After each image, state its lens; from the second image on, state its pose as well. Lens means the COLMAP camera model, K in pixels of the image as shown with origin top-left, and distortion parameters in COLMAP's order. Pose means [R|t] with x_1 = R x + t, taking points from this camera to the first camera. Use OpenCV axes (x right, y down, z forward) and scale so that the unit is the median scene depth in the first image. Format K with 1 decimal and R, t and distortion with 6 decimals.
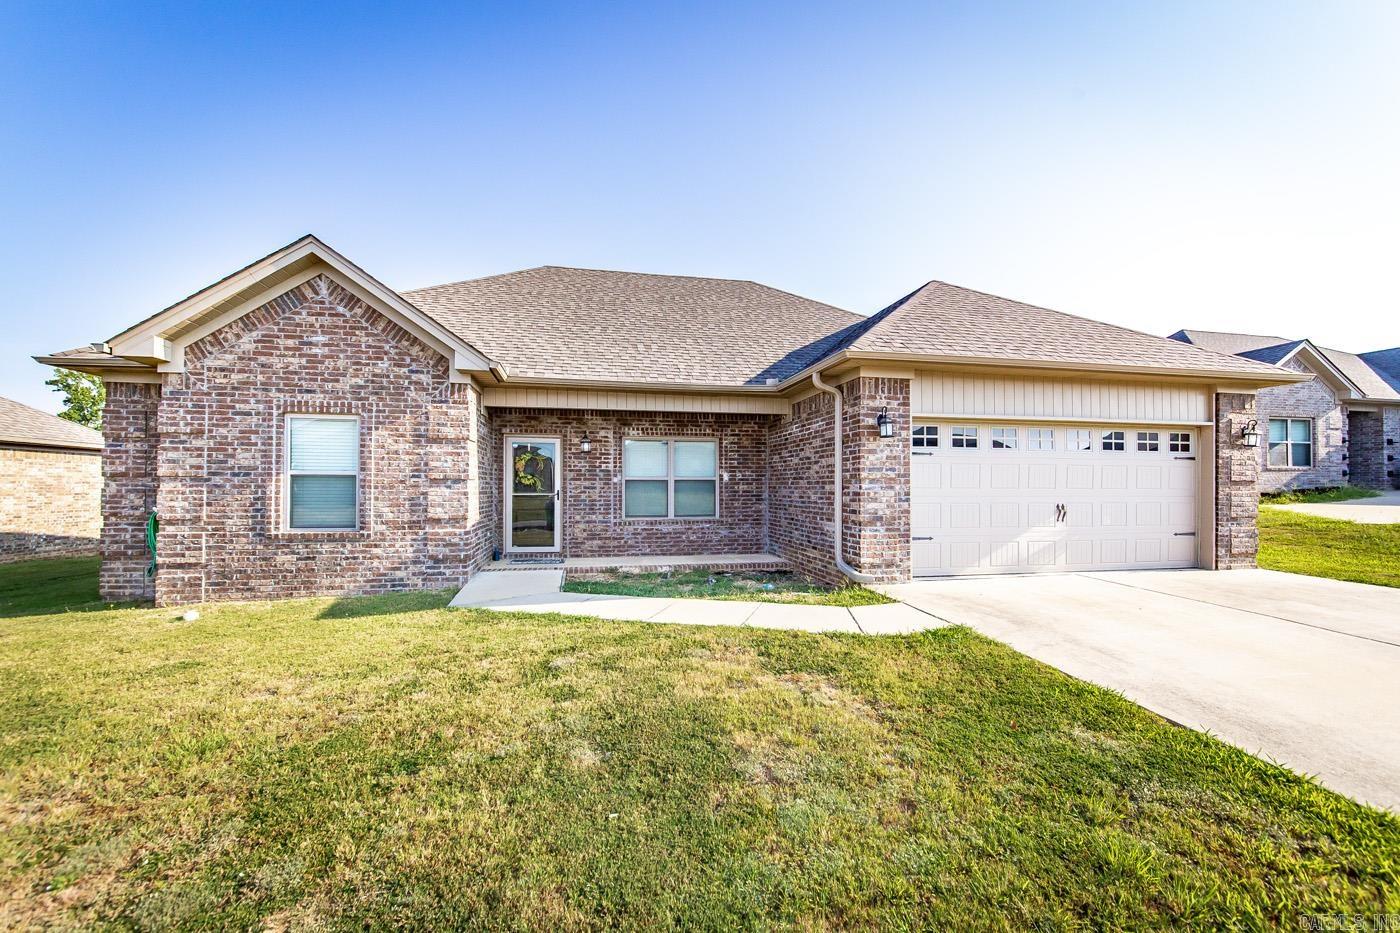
lens RADIAL K [[552.0, 0, 699.0], [0, 552.0, 484.6], [0, 0, 1]] dist [-0.002977, 0.000217]
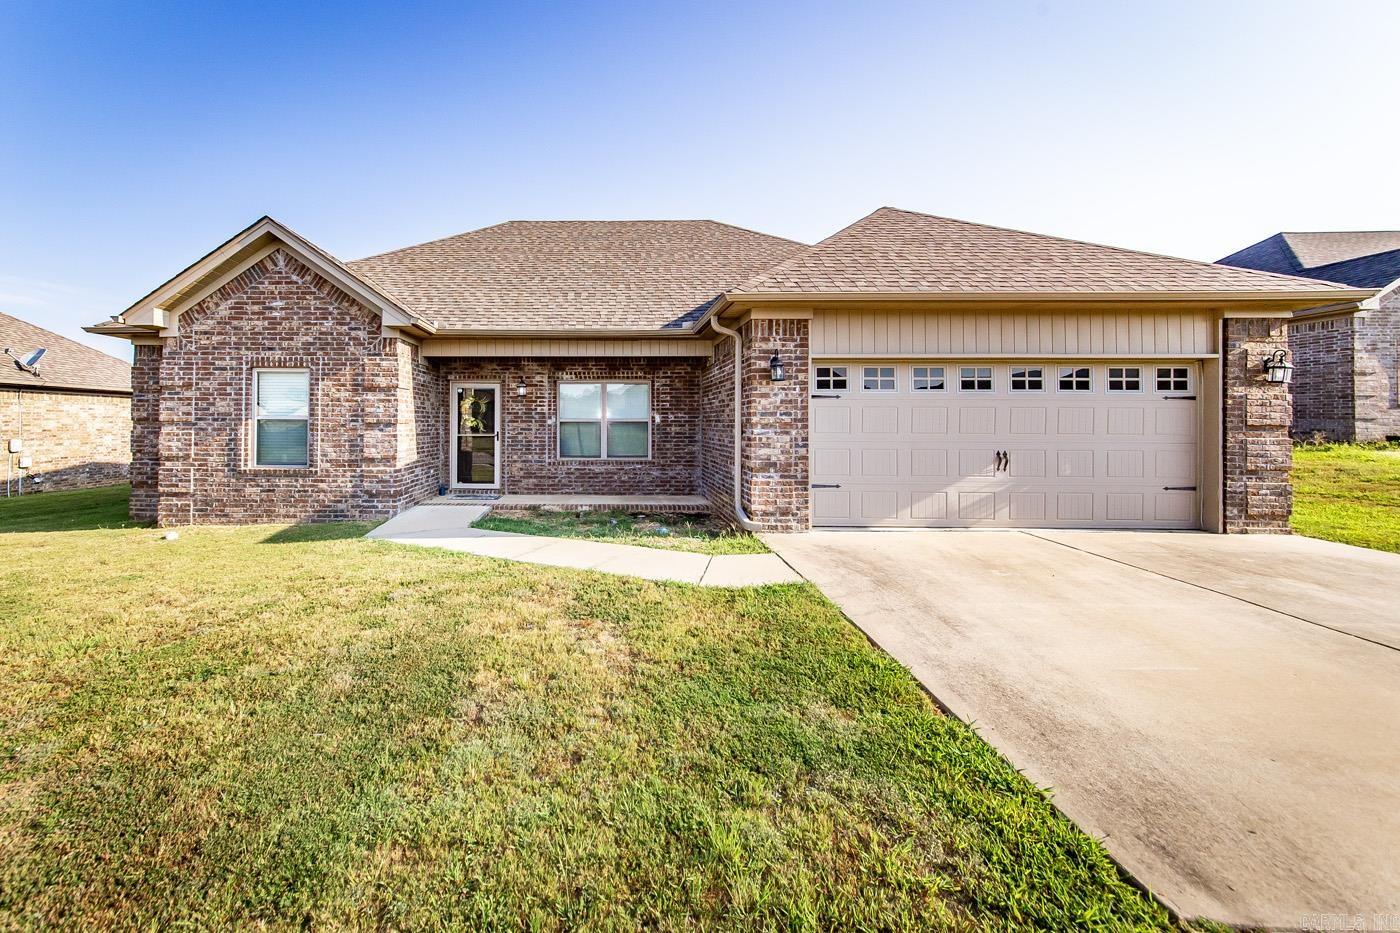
lens RADIAL K [[540.9, 0, 605.2], [0, 540.9, 419.9], [0, 0, 1]] dist [0.010060, -0.000140]
pose [[0.978854, -0.000341, -0.204558, 0.226135], [0.000124, 0.999999, -0.001074, -0.015574], [0.204558, 0.001026, 0.978854, 0.010046]]
